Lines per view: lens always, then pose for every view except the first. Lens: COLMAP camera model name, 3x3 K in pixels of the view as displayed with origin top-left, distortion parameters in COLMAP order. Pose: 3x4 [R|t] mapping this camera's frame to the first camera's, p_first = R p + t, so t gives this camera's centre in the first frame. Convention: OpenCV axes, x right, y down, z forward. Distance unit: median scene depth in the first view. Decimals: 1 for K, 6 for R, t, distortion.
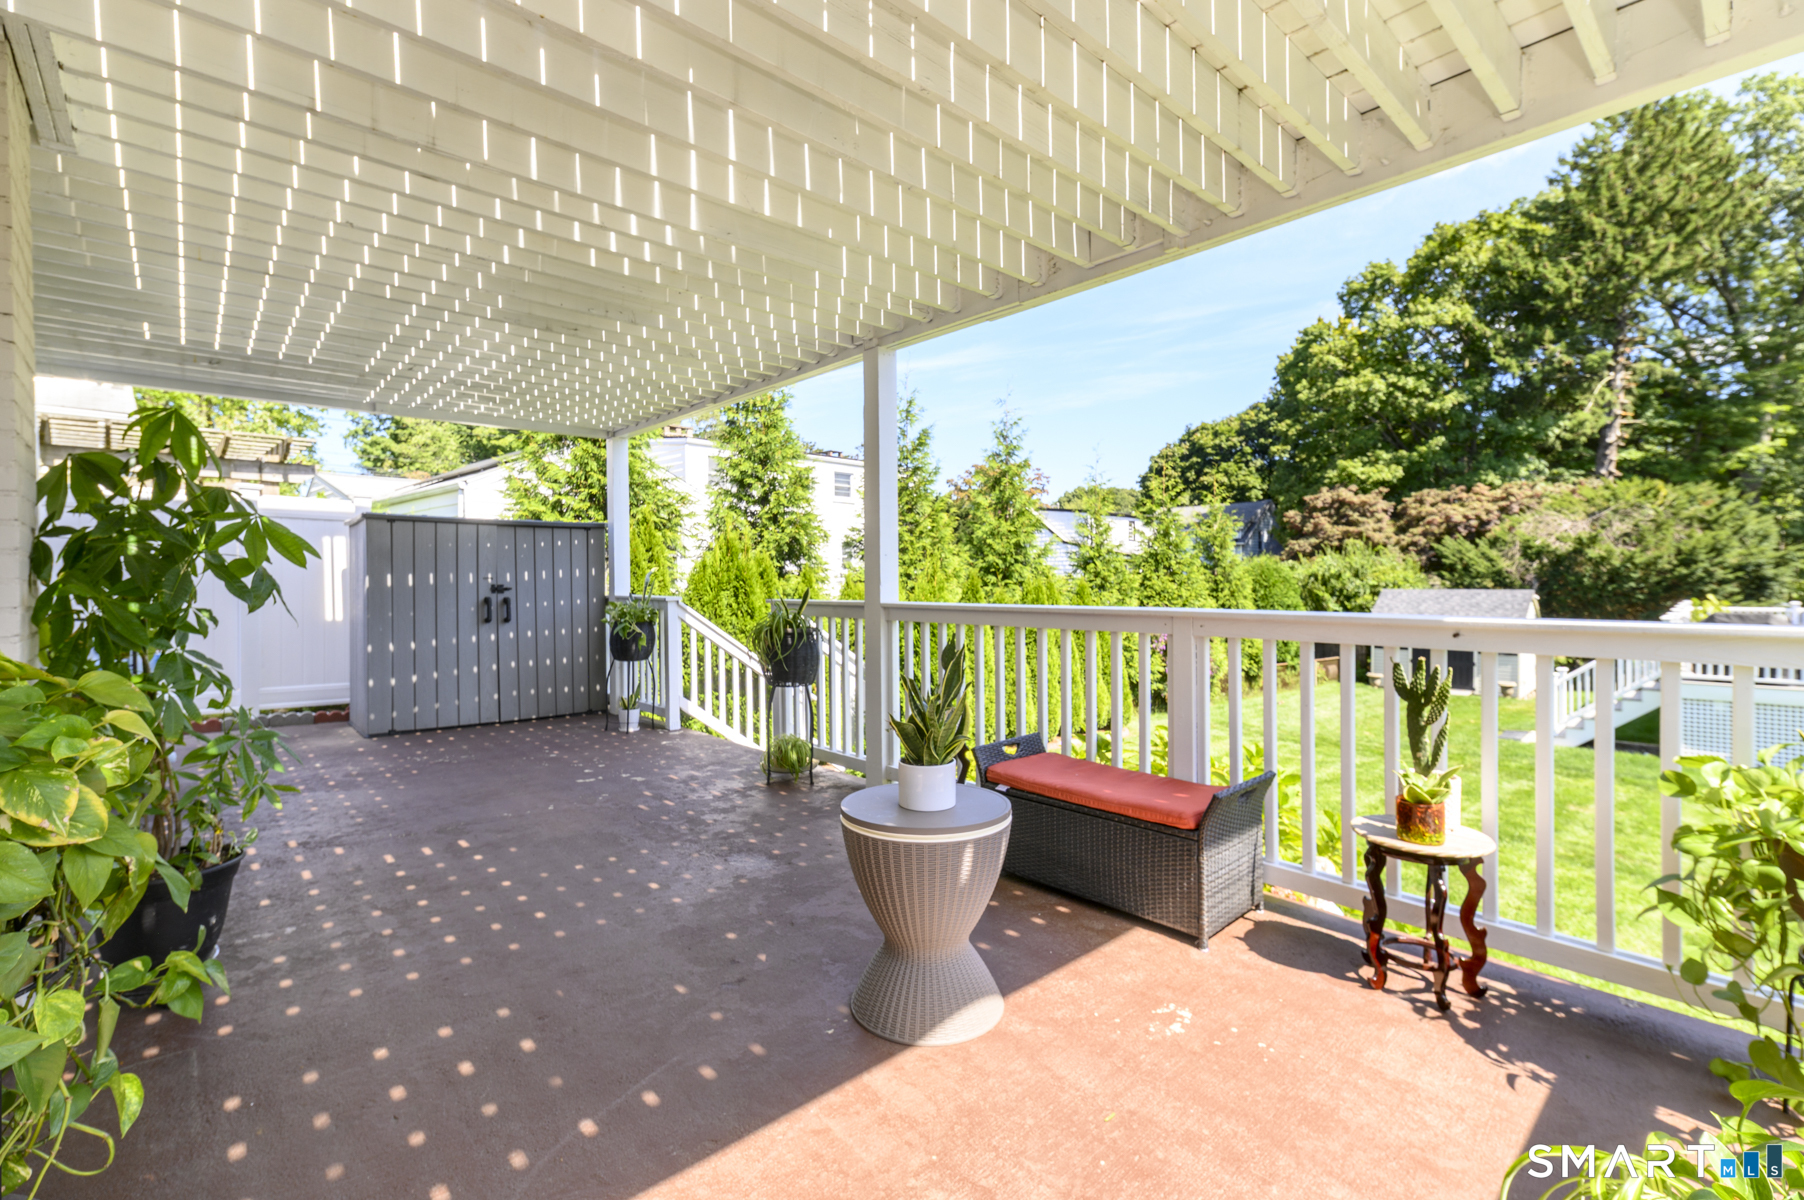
lens RADIAL K [[785.6, 0, 896.8], [0, 785.6, 593.0], [0, 0, 1]] dist [0.000955, -0.000325]
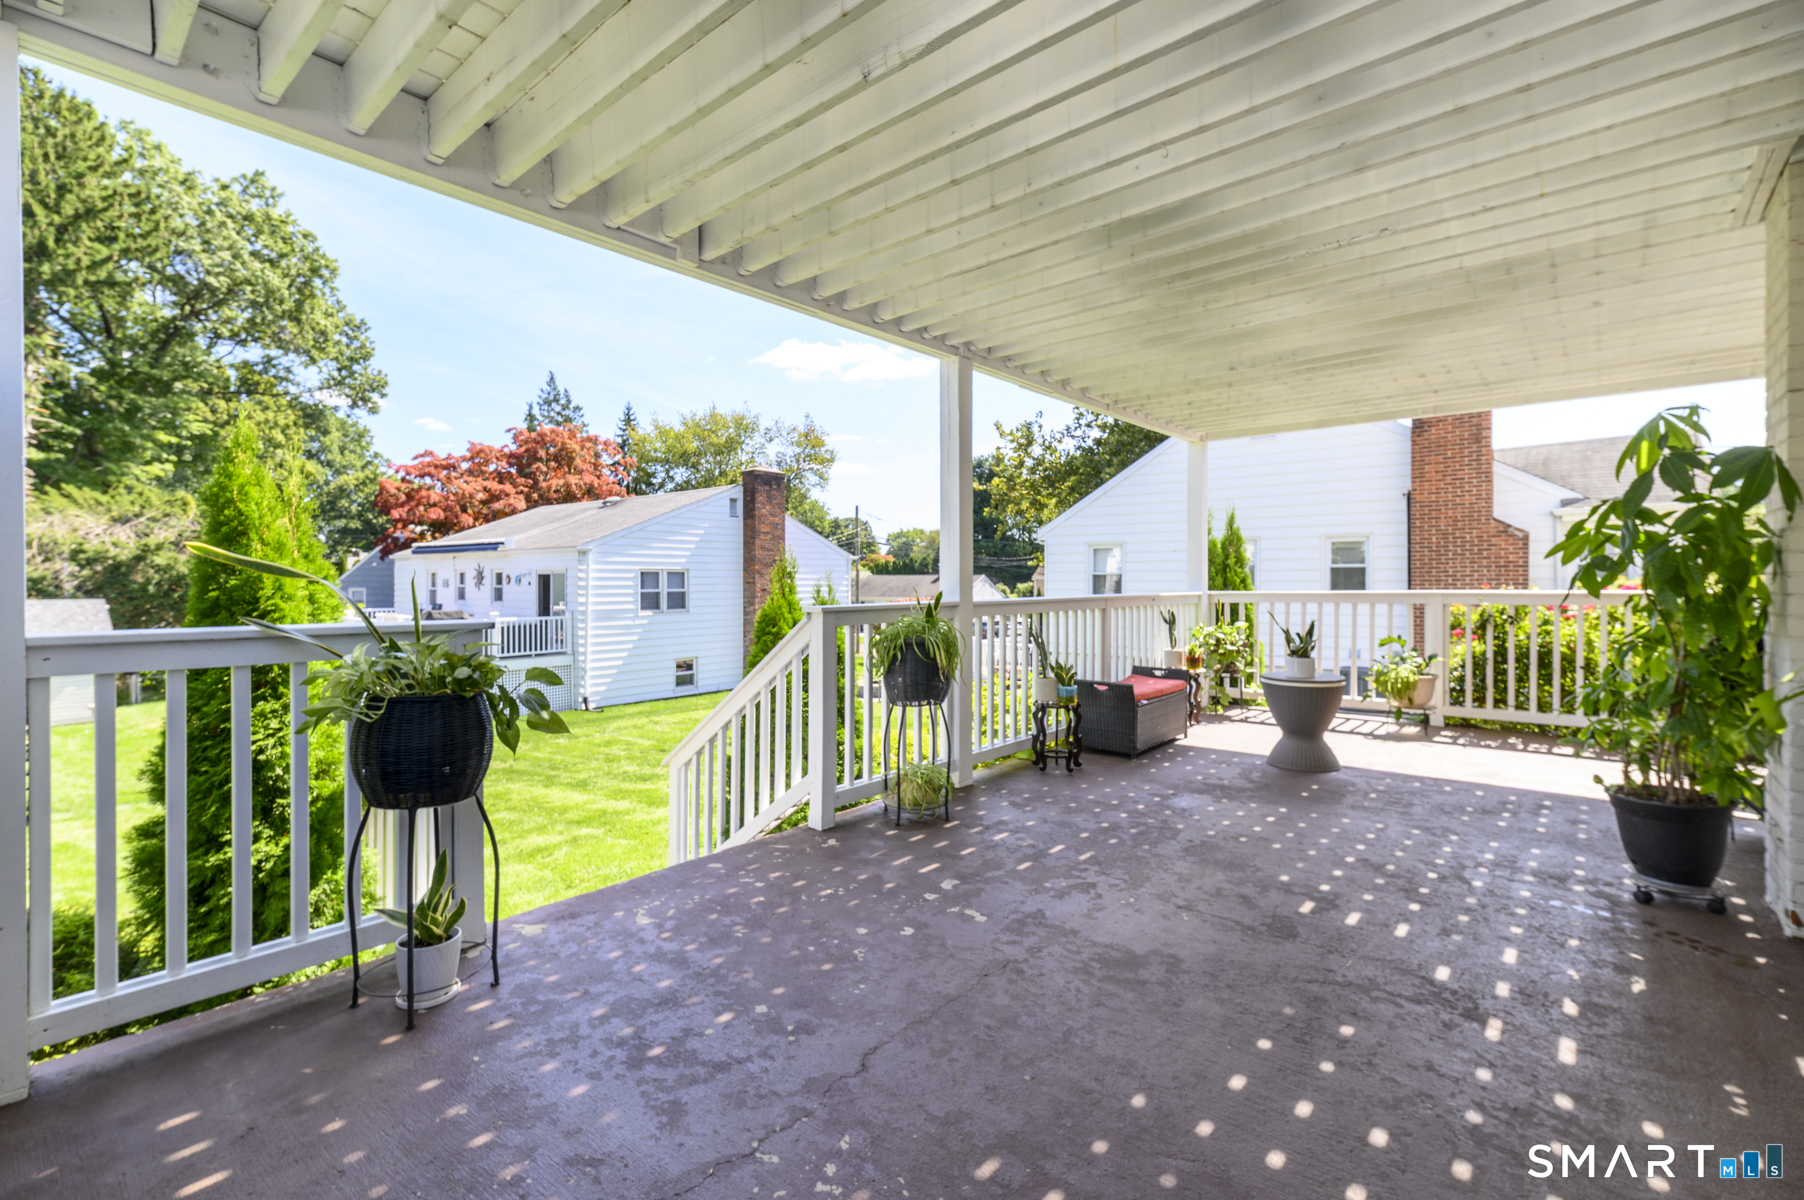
lens RADIAL K [[803.1, 0, 873.7], [0, 803.1, 582.5], [0, 0, 1]] dist [-0.000714, -0.000170]
pose [[-0.098690, 0.004943, 0.995106, -1.246323], [0.022291, 0.999748, -0.002755, -0.012420], [-0.994869, 0.021910, -0.098776, 1.430672]]
